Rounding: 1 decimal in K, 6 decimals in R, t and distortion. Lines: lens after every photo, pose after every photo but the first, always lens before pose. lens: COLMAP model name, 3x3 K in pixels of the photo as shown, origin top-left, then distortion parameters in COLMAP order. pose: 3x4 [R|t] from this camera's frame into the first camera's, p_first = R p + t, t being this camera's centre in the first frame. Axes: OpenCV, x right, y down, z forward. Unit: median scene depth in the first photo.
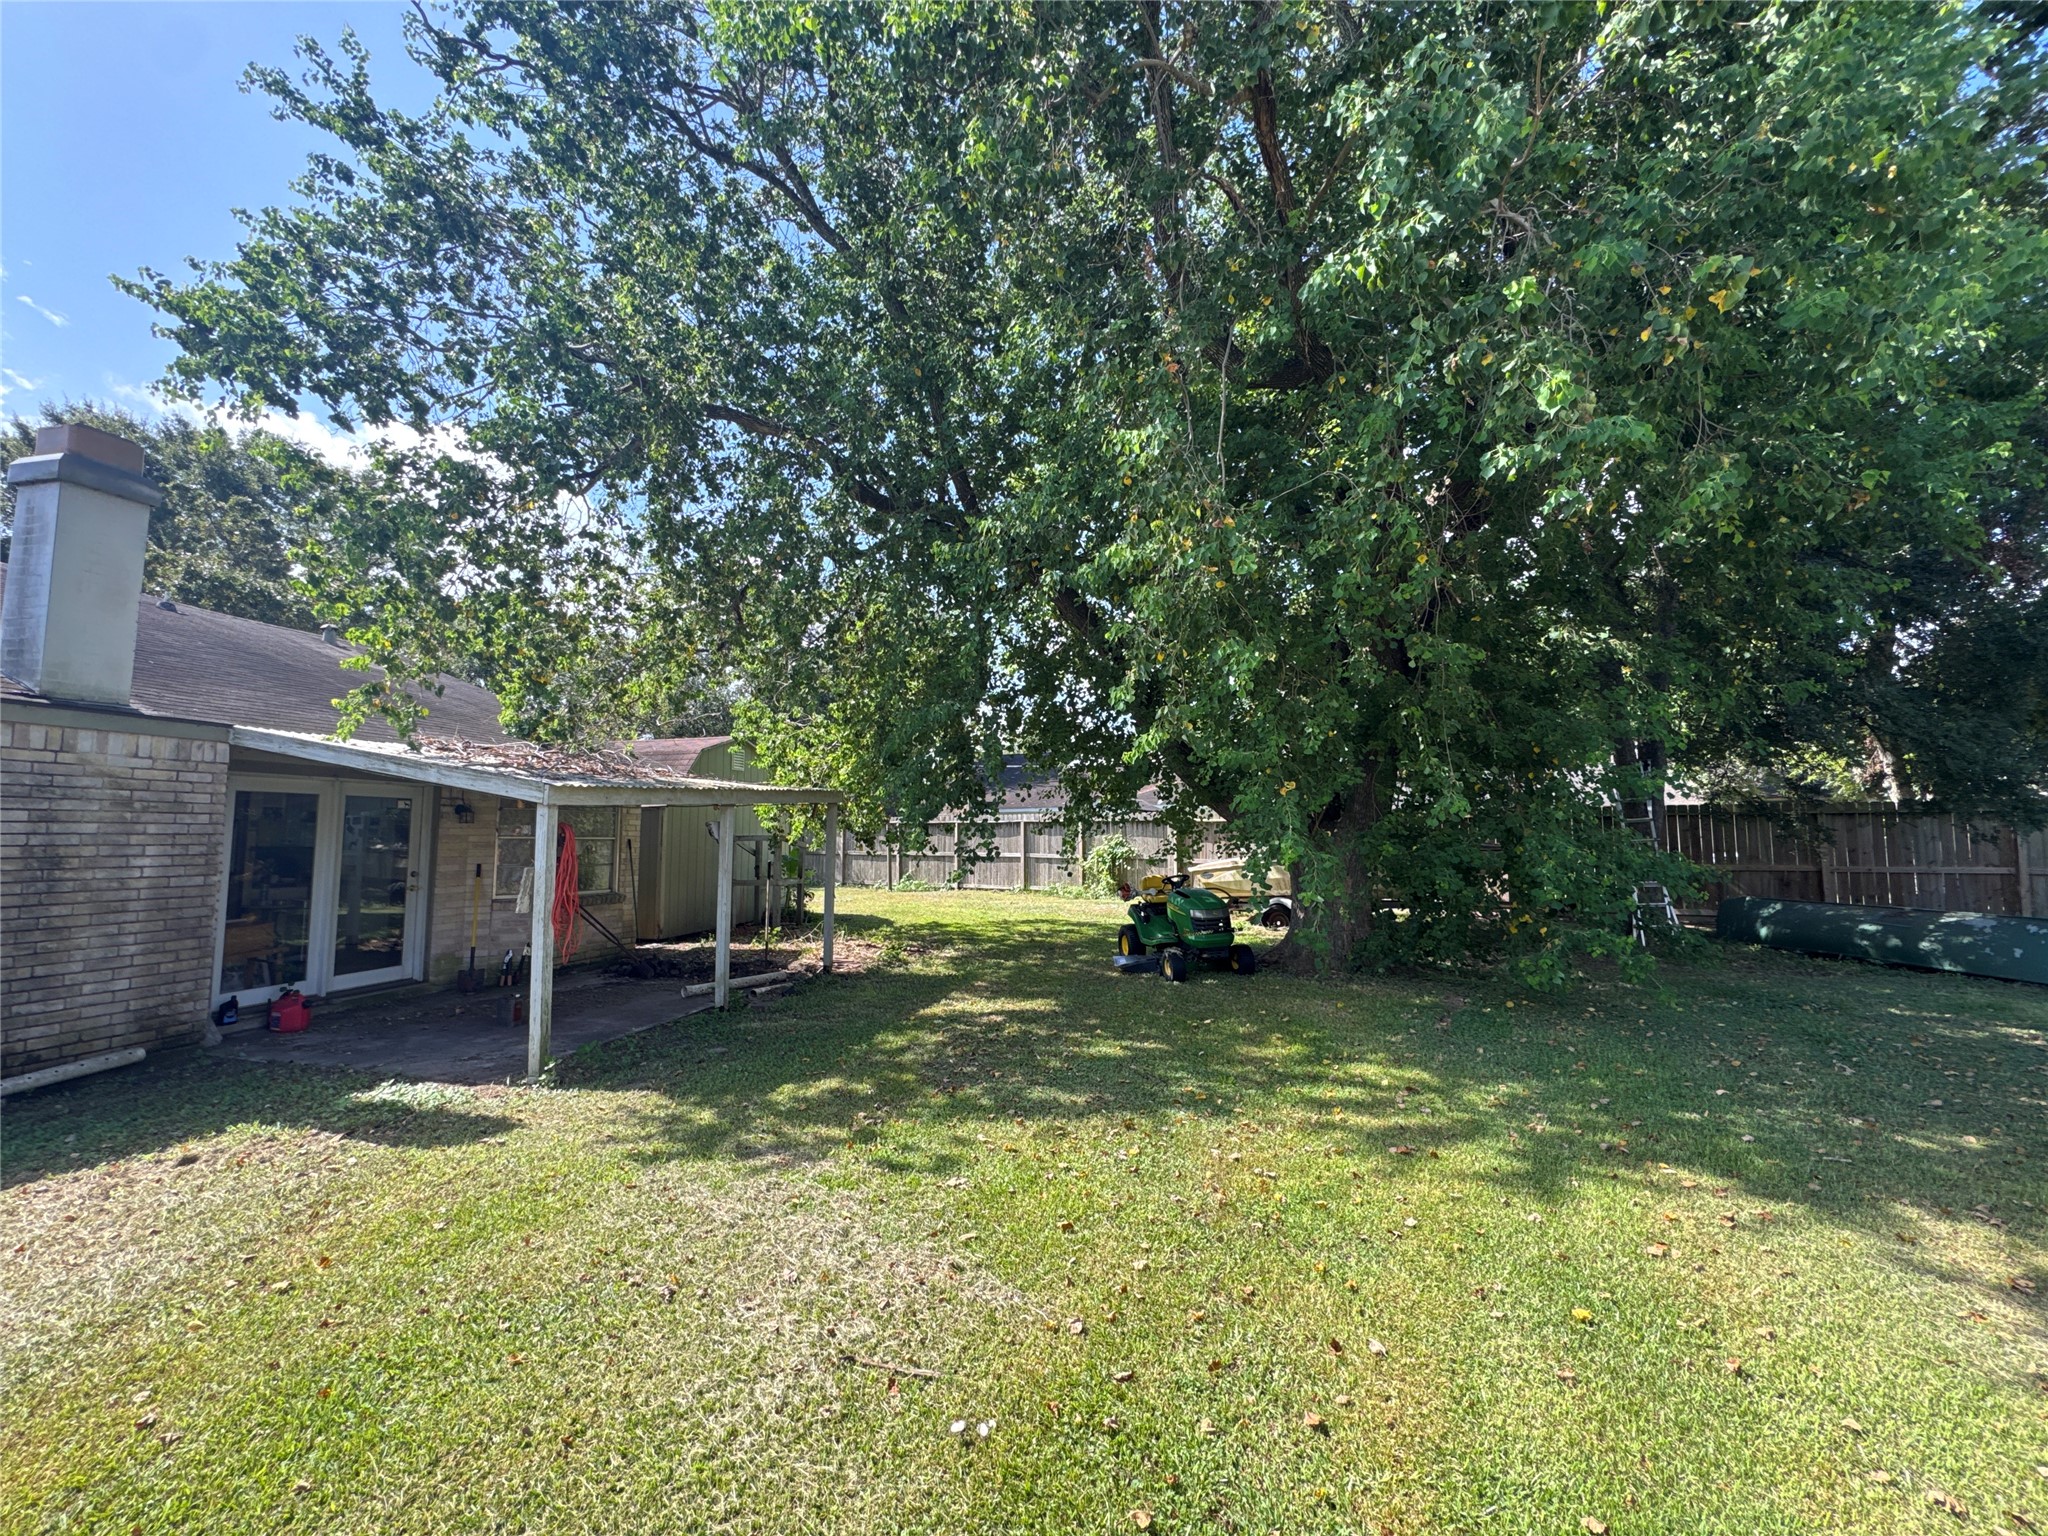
lens RADIAL K [[815.5, 0, 1018.4], [0, 815.5, 767.1], [0, 0, 1]] dist [-0.004389, 0.000430]
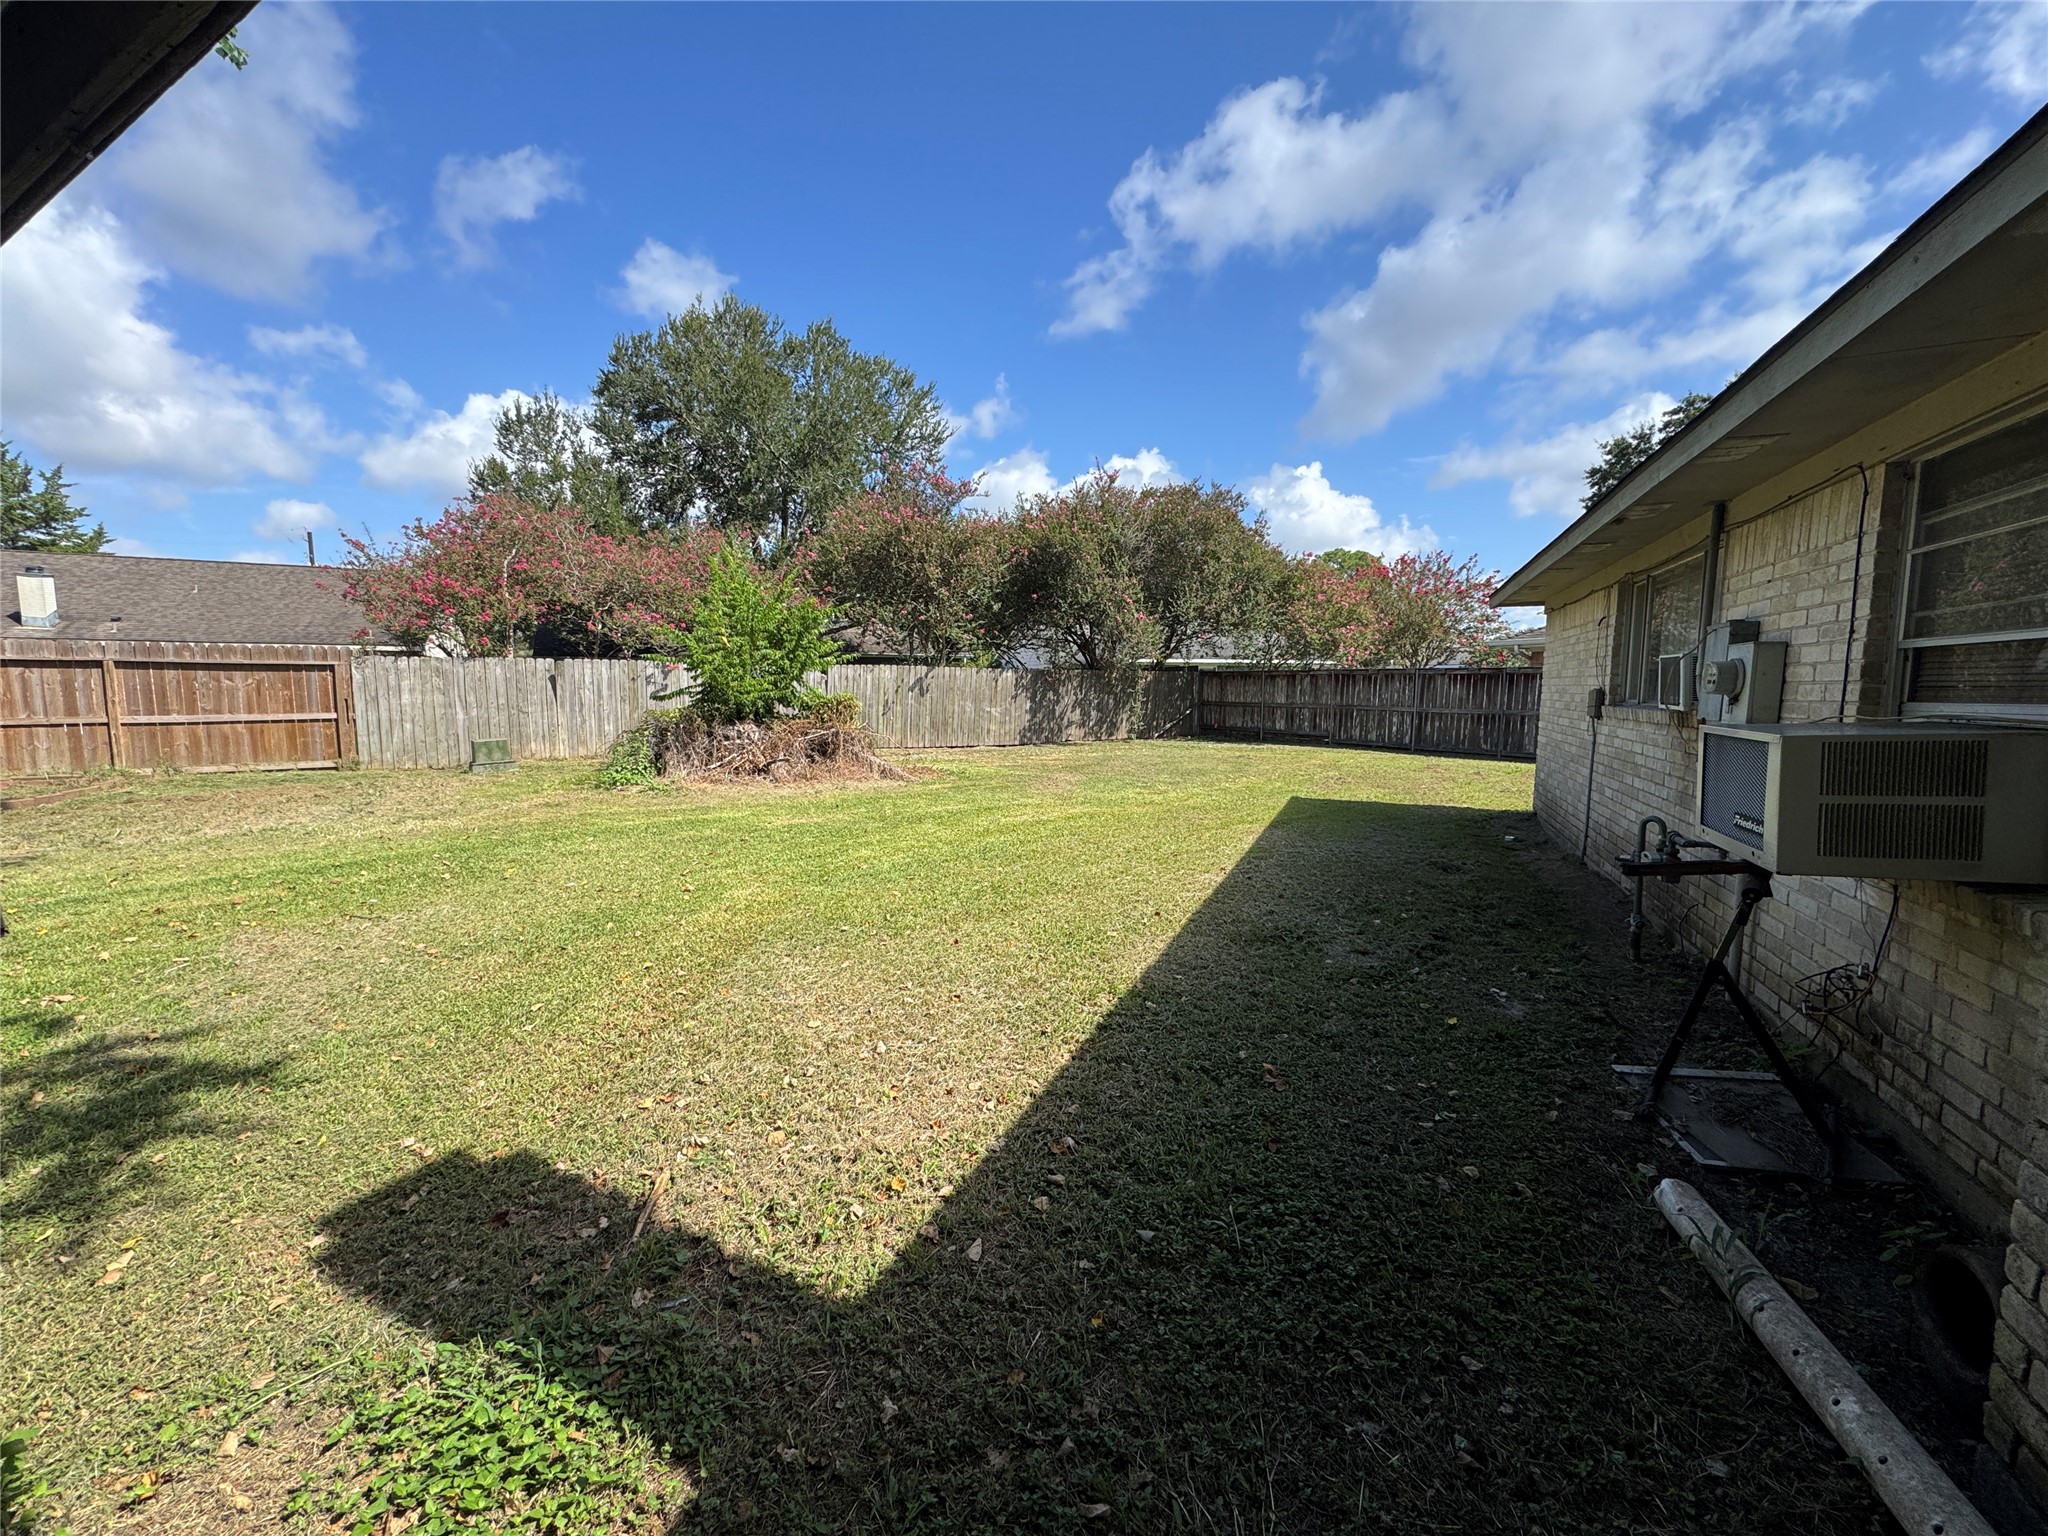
lens RADIAL K [[815.5, 0, 1019.8], [0, 815.5, 767.5], [0, 0, 1]] dist [-0.004389, 0.000430]
pose [[-0.983667, -0.023464, 0.178461, -0.622046], [-0.020414, 0.999613, 0.018908, 0.089009], [-0.178835, 0.014956, -0.983765, 0.794282]]
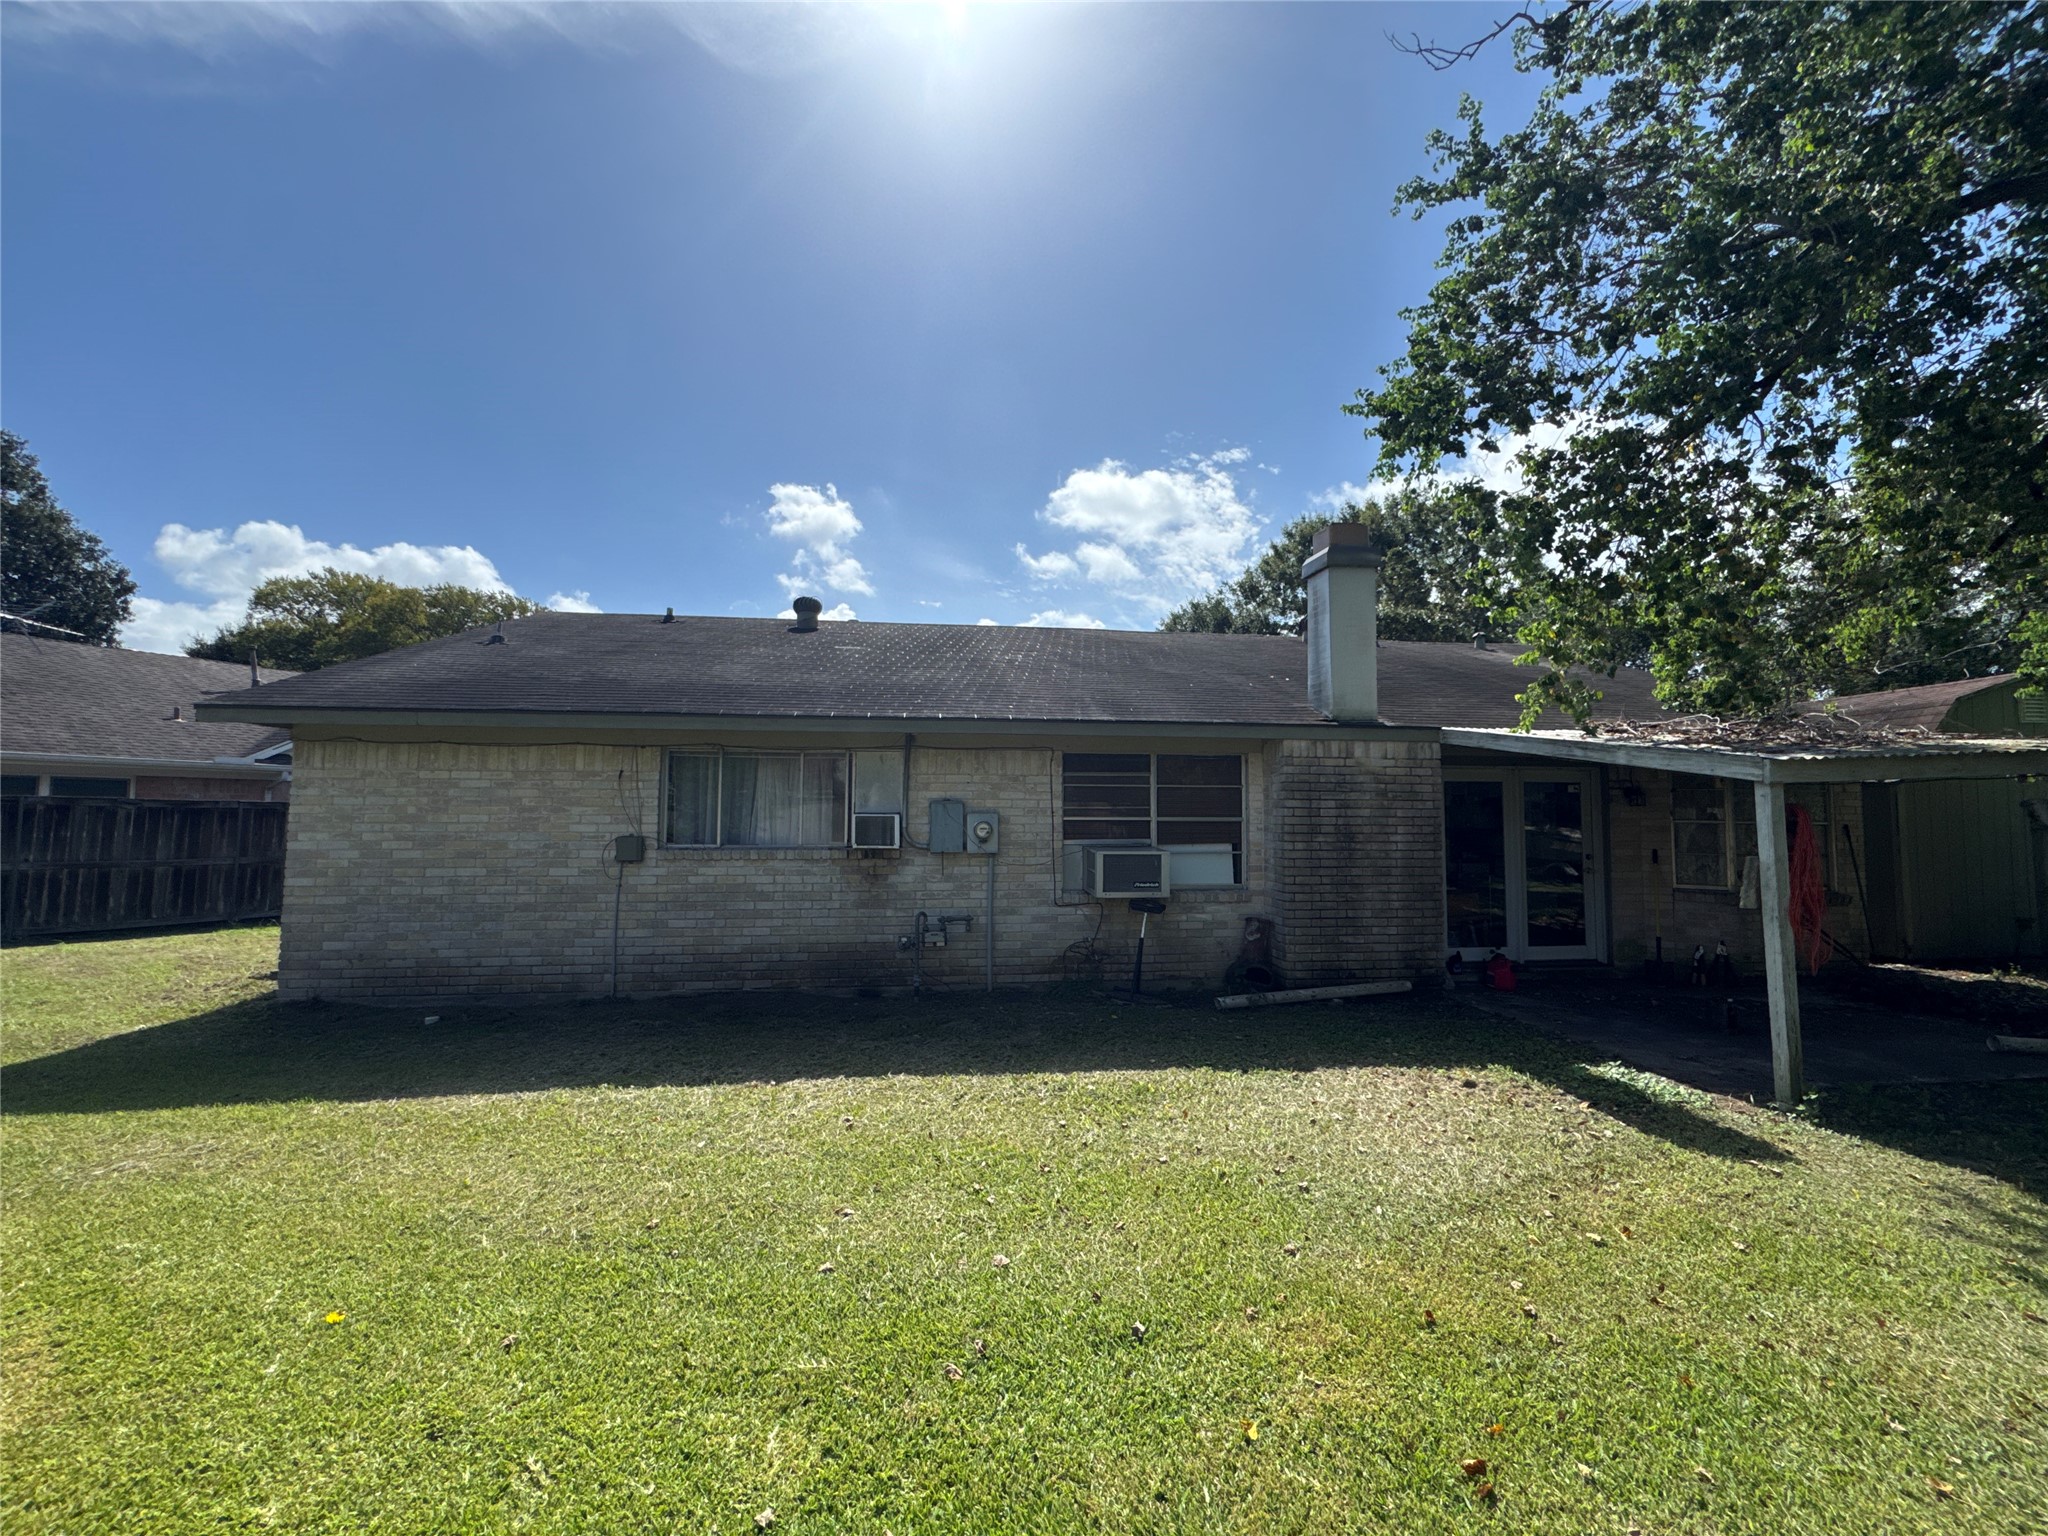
lens RADIAL K [[815.5, 0, 1019.0], [0, 815.5, 766.8], [0, 0, 1]] dist [-0.004389, 0.000430]
pose [[0.348487, -0.055411, -0.935674, -0.045991], [0.073914, 0.996767, -0.031500, -0.001194], [0.934395, -0.058182, 0.351456, -0.018089]]
